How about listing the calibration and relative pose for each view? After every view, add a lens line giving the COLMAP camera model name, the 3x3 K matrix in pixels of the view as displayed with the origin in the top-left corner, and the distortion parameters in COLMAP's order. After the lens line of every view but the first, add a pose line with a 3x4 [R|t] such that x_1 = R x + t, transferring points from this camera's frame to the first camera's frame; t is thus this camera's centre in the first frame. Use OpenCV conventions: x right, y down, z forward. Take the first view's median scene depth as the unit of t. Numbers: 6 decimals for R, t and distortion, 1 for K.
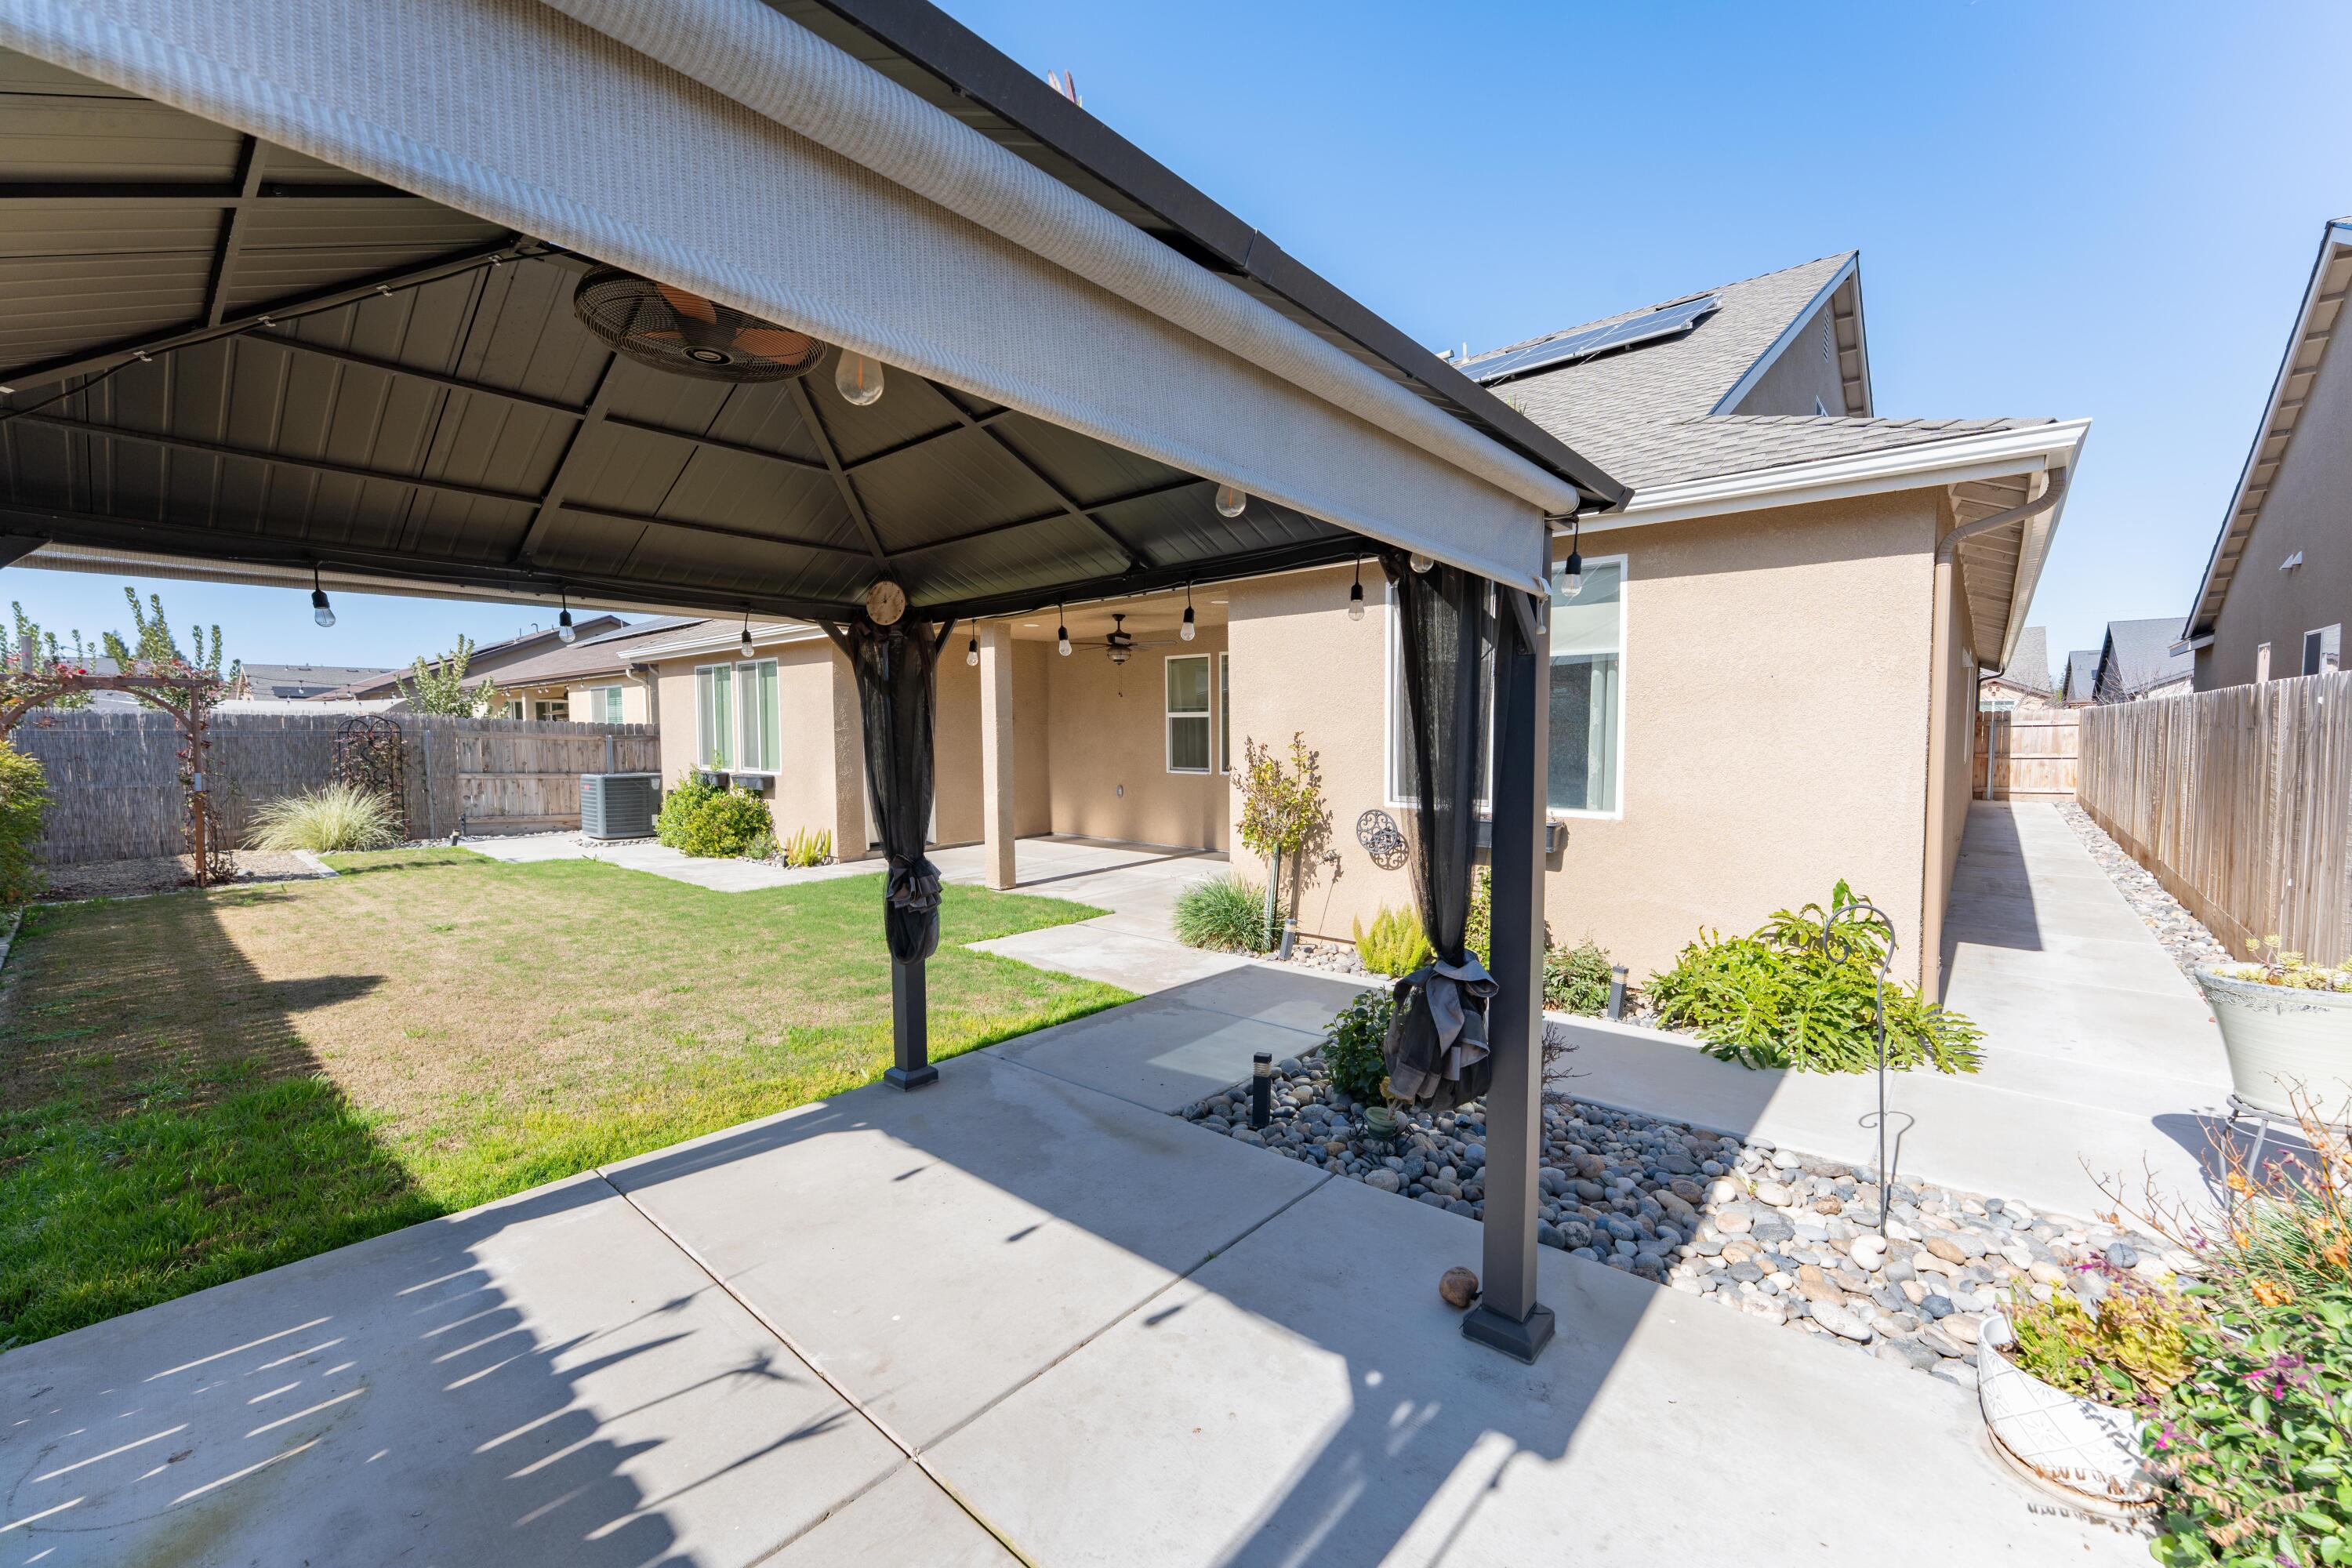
lens RADIAL K [[942.9, 0, 1169.9], [0, 942.9, 781.6], [0, 0, 1]] dist [-0.000238, 0.000165]
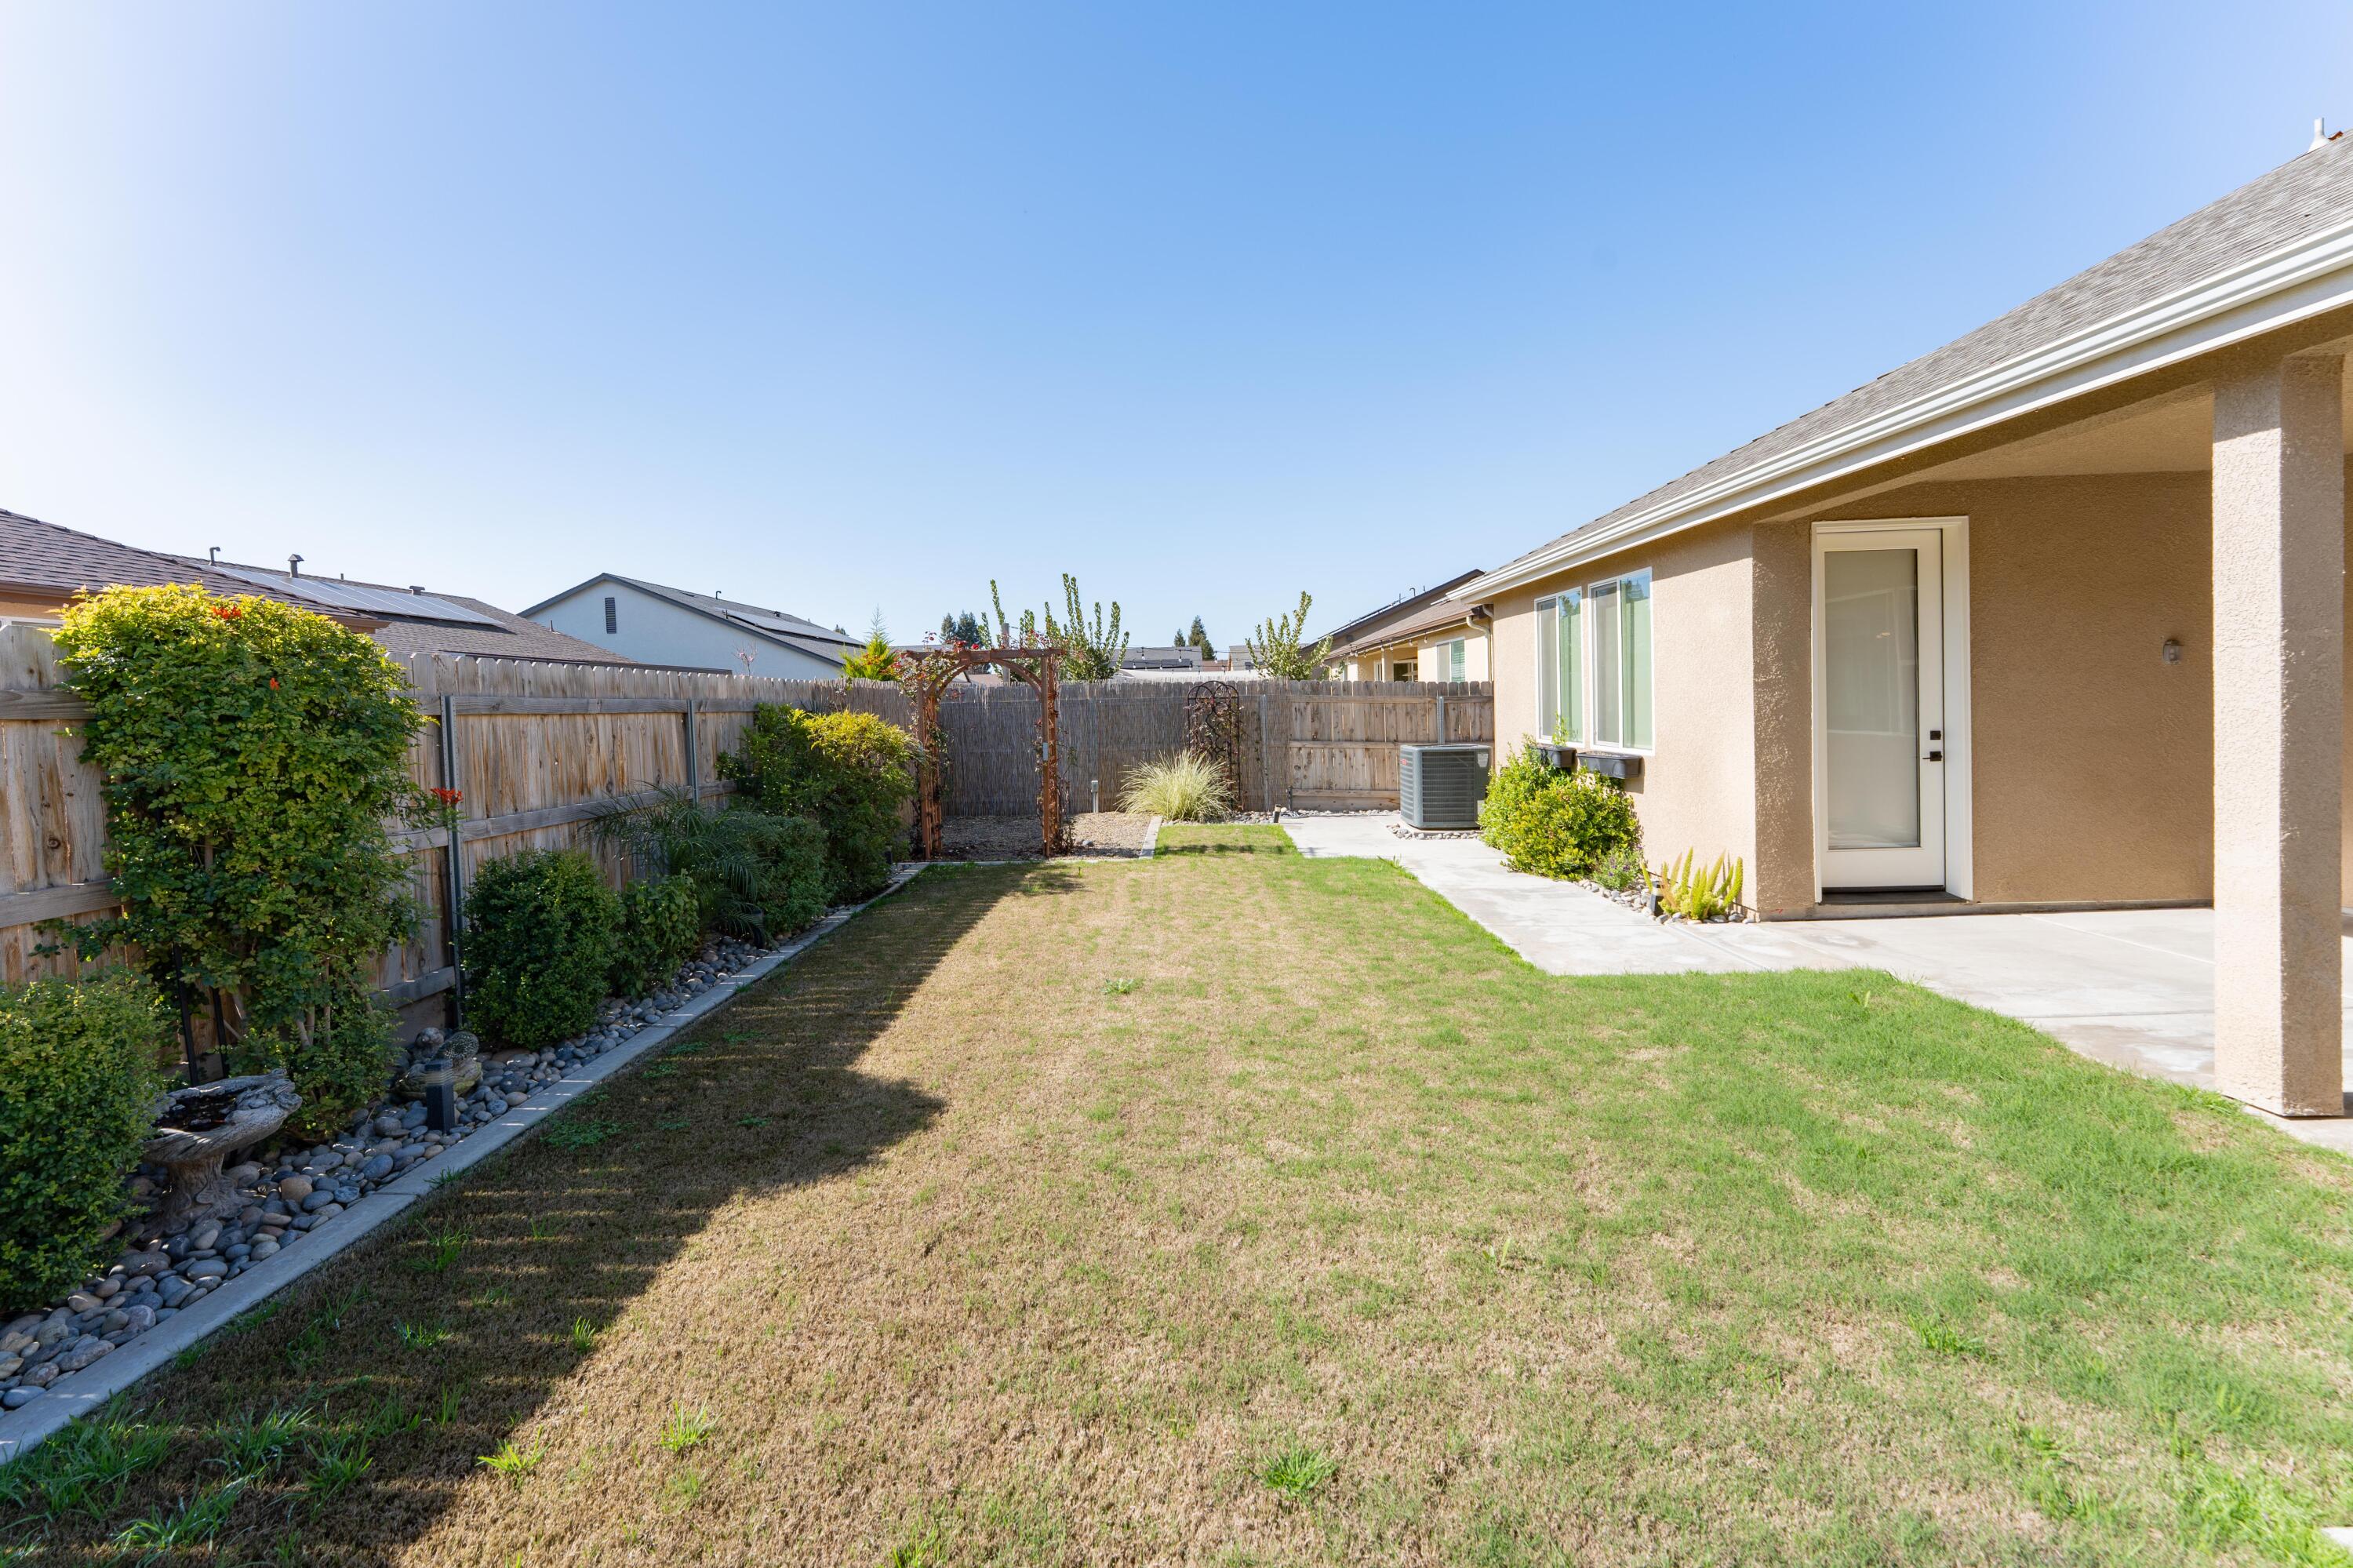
lens RADIAL K [[943.3, 0, 1157.4], [0, 943.3, 733.3], [0, 0, 1]] dist [-0.000238, 0.000165]
pose [[0.632673, 0.011496, -0.774334, -0.136369], [-0.016216, 0.999867, 0.001594, -0.017210], [0.774249, 0.011548, 0.632775, 0.348106]]
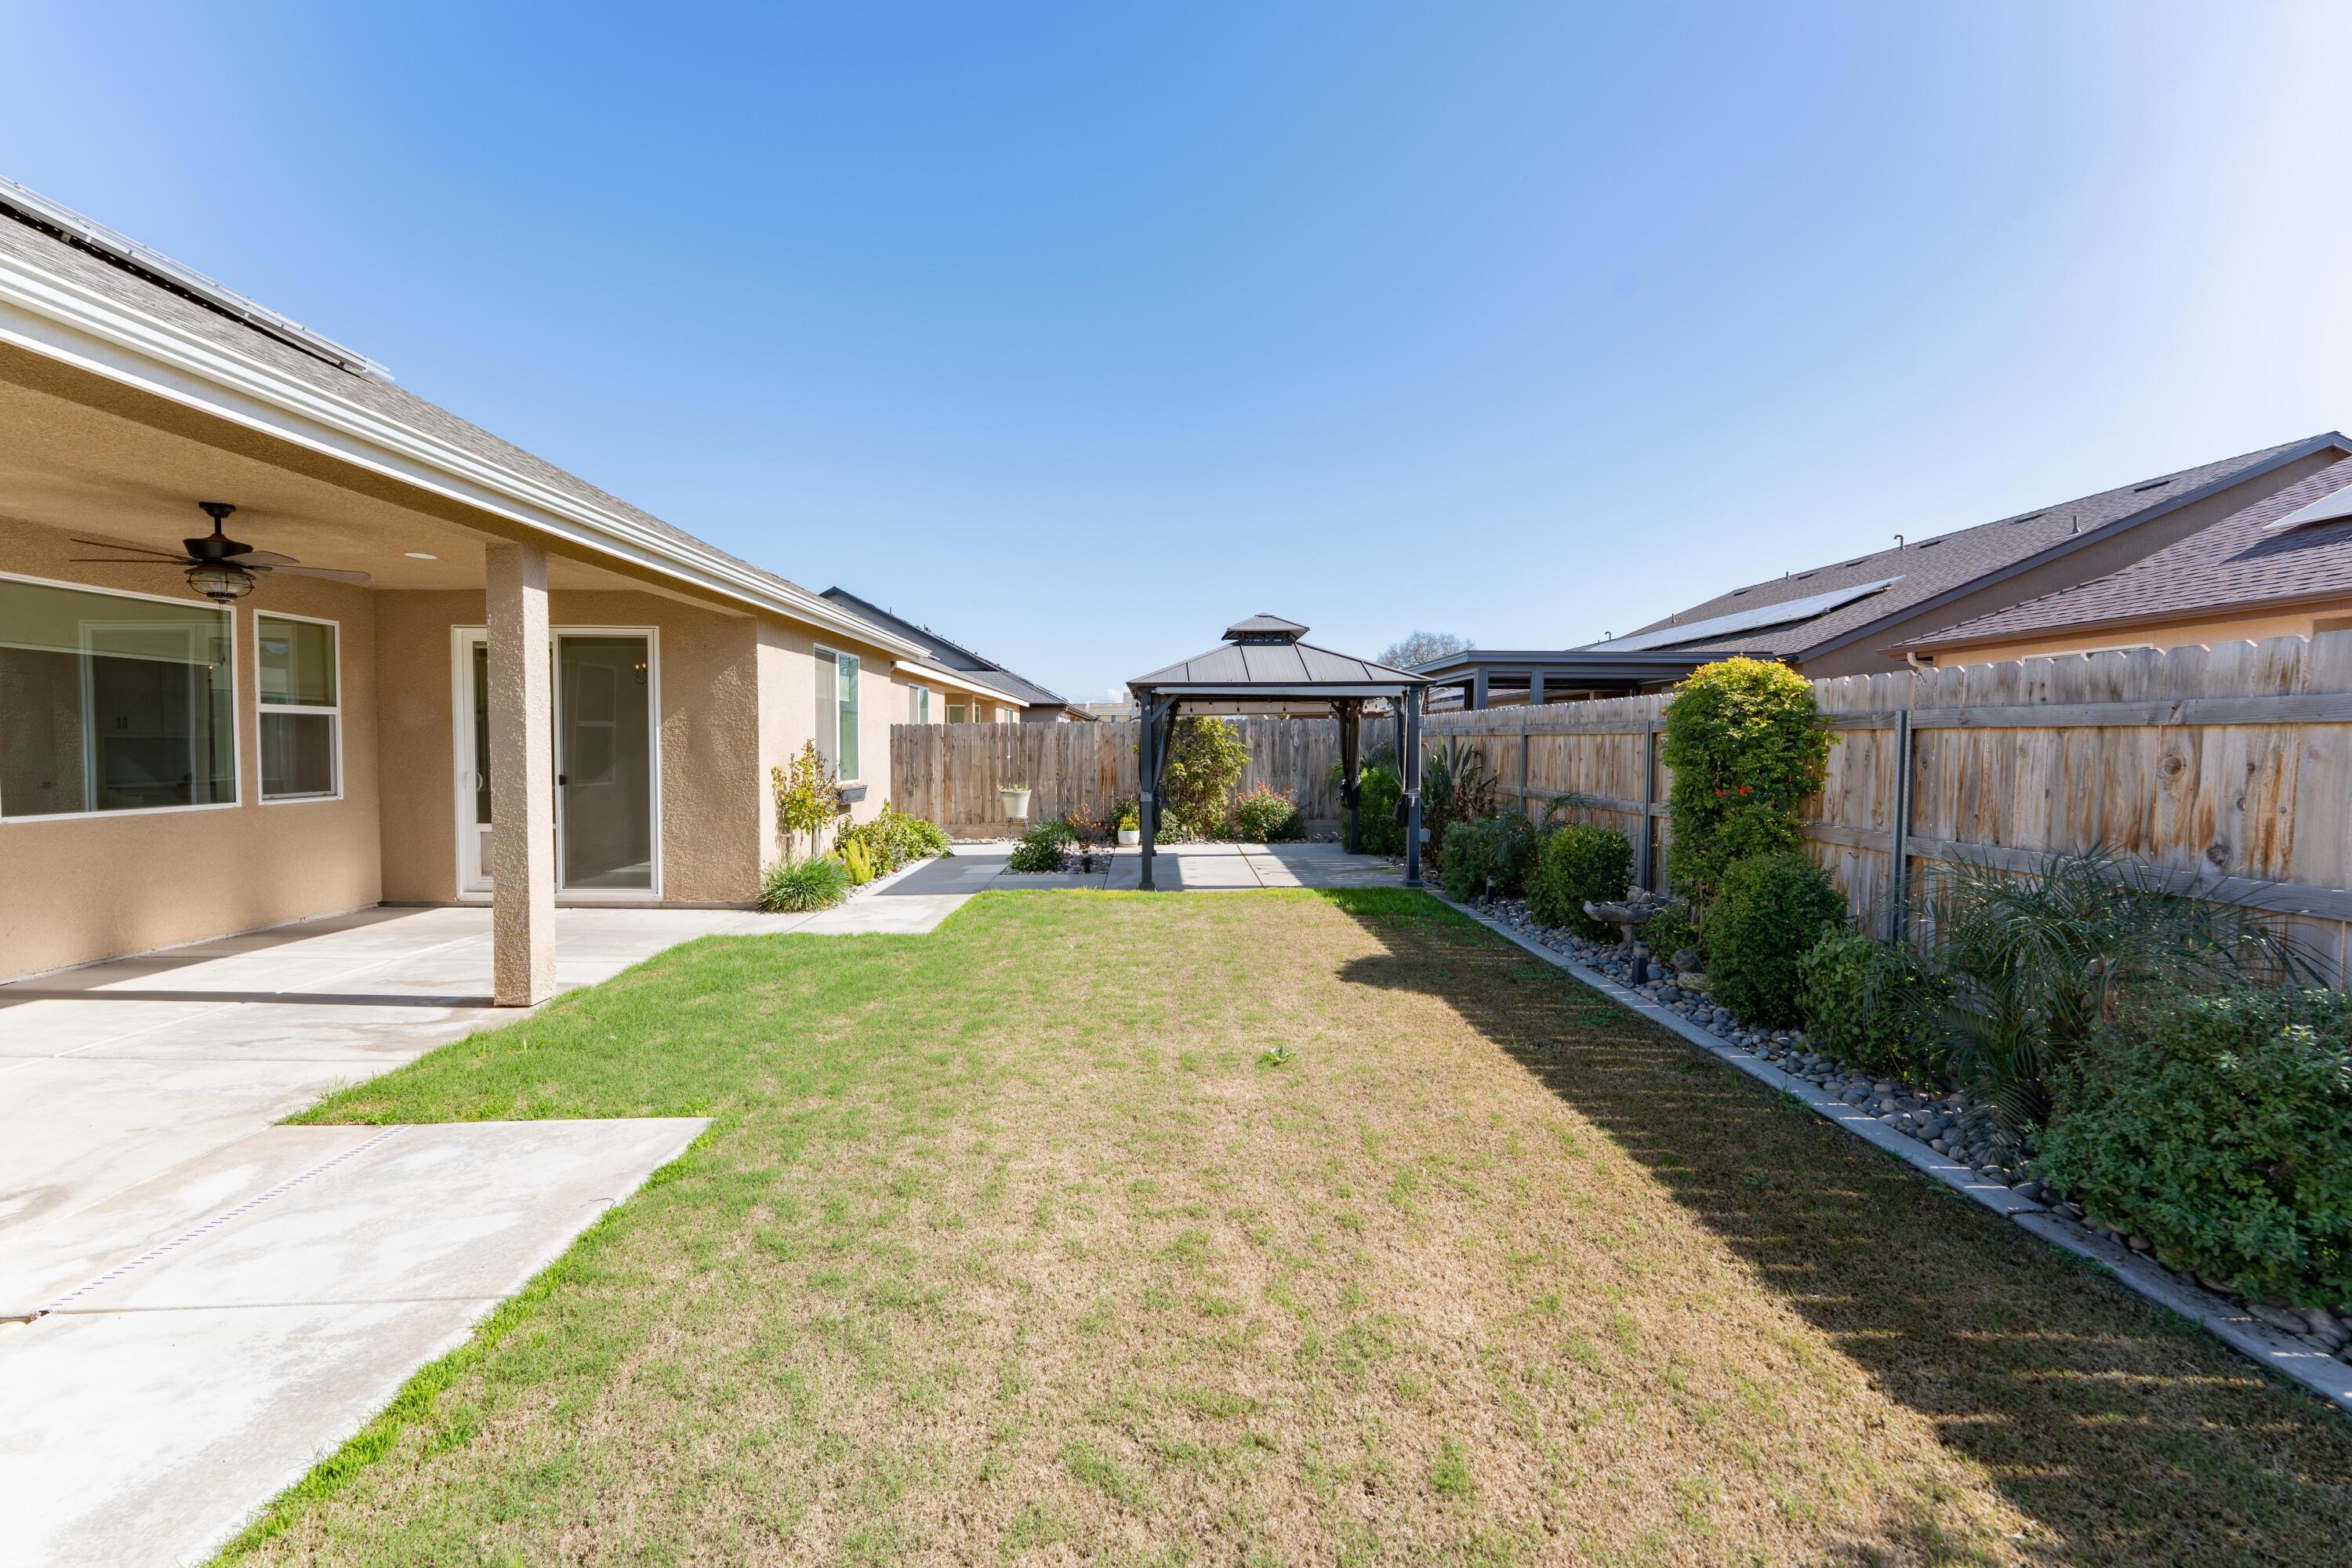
lens RADIAL K [[942.9, 0, 1176.6], [0, 942.9, 779.8], [0, 0, 1]] dist [-0.000238, 0.000165]
pose [[-0.679709, -0.022861, 0.733126, -0.730030], [0.040608, 0.996808, 0.068733, -0.039340], [-0.732357, 0.076489, -0.676611, 0.893720]]
